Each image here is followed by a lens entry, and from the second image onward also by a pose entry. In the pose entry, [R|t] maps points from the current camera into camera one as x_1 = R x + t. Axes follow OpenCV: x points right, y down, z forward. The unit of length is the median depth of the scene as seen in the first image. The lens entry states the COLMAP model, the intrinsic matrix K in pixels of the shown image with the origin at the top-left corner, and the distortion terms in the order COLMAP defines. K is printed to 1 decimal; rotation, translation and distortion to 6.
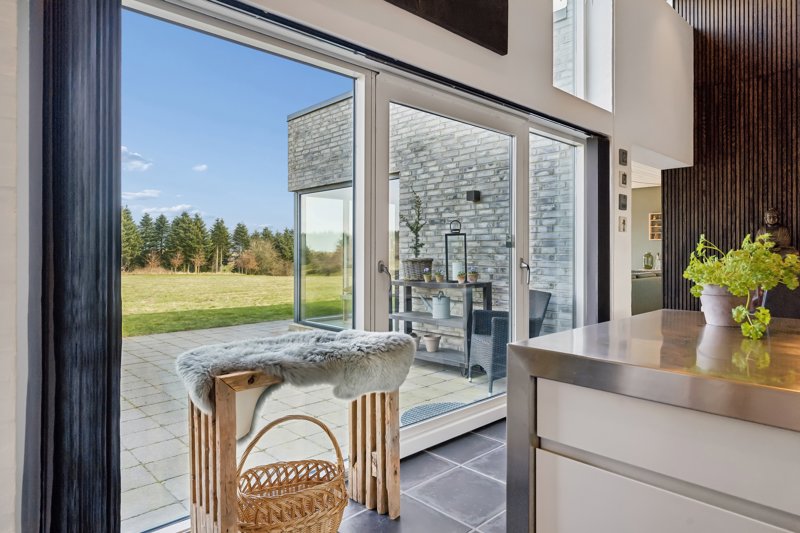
lens RADIAL K [[487.4, 0, 400.1], [0, 487.4, 255.8], [0, 0, 1]] dist [0.003134, 0.000320]
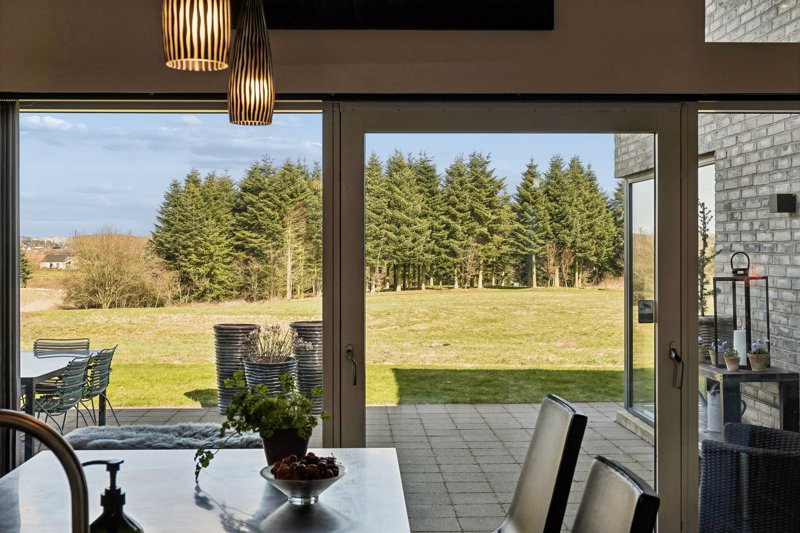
lens RADIAL K [[998.6, 0, 400.0], [0, 998.6, 266.5], [0, 0, 1]] dist [0.008006, 0.008330]
pose [[0.753868, 0.008656, -0.656969, 0.507443], [0.000512, 0.999905, 0.013762, -0.066197], [0.657026, -0.010711, 0.753792, -0.065093]]
